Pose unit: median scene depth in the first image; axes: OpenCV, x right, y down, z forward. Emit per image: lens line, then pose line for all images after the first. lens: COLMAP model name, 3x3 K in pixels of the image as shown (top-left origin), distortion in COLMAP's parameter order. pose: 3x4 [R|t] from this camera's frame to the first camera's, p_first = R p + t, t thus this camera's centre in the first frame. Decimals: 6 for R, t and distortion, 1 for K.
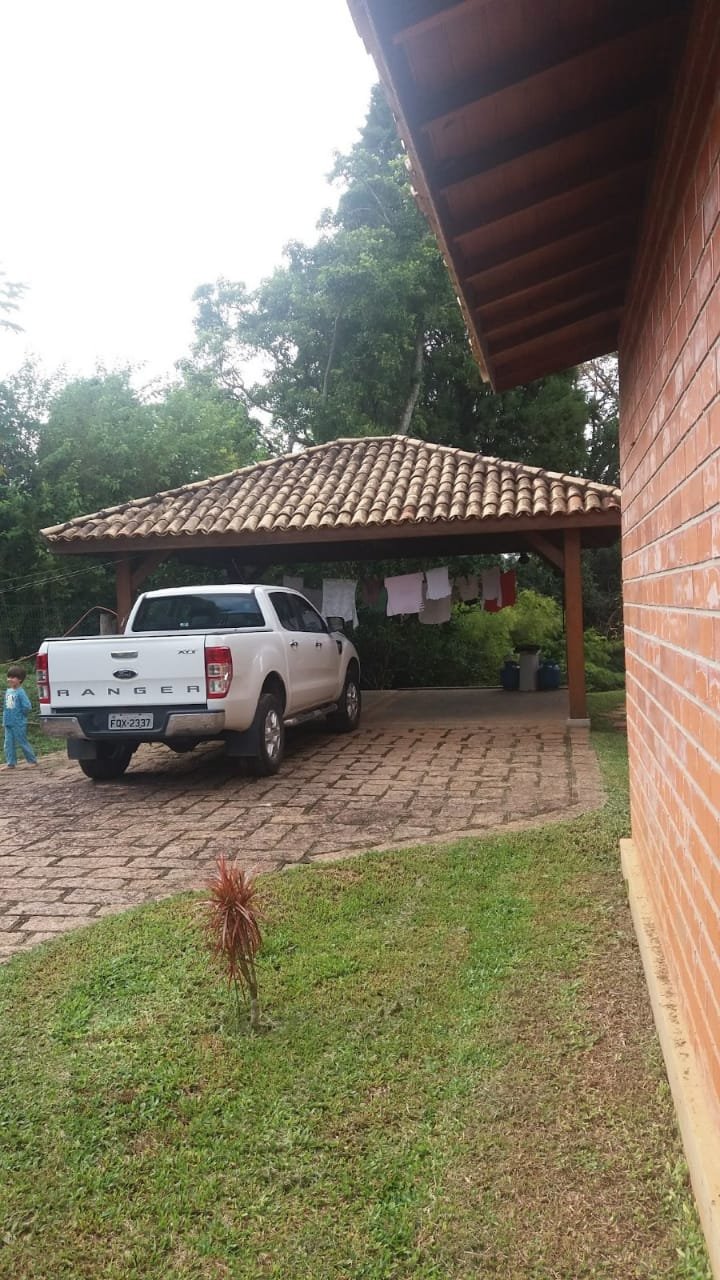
lens RADIAL K [[1096.6, 0, 340.6], [0, 1096.6, 642.1], [0, 0, 1]] dist [0.079897, -0.194093]
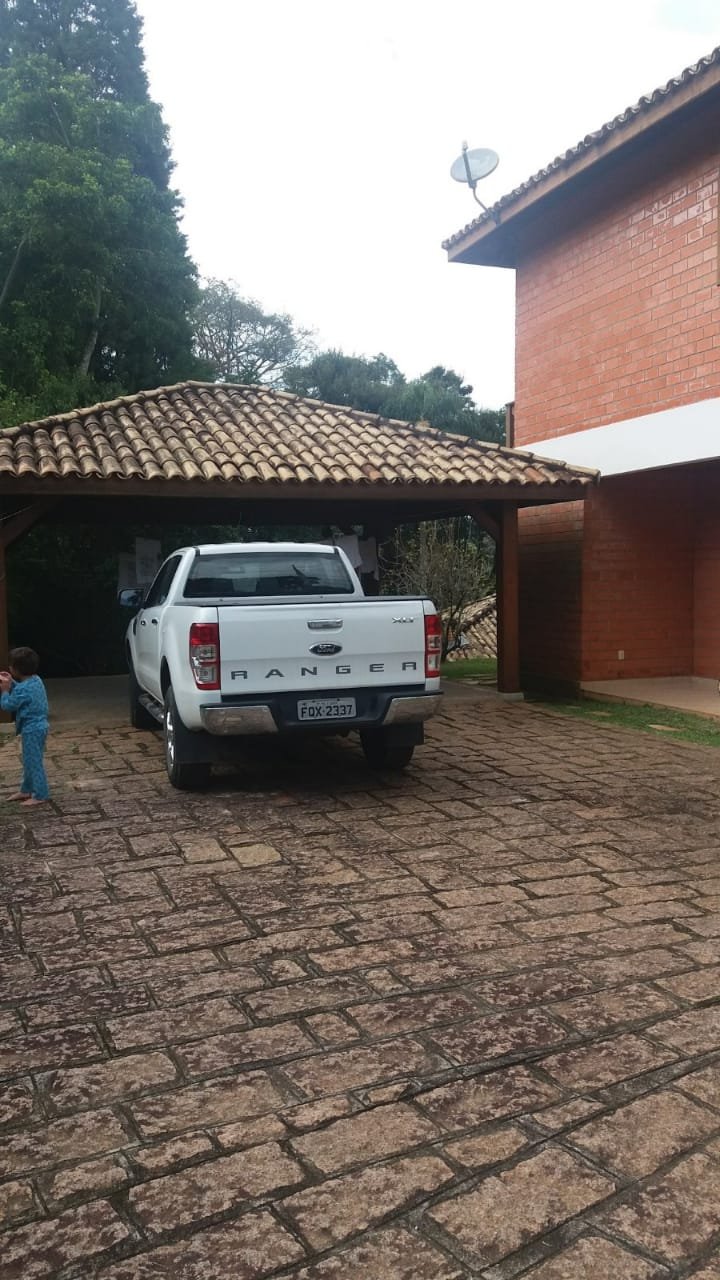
lens RADIAL K [[1096.6, 0, 340.6], [0, 1096.6, 642.1], [0, 0, 1]] dist [0.079897, -0.194093]
pose [[0.861951, -0.005622, 0.506961, -0.586267], [-0.003180, 0.999859, 0.016494, 0.010977], [-0.506982, -0.015830, 0.861811, 0.316316]]
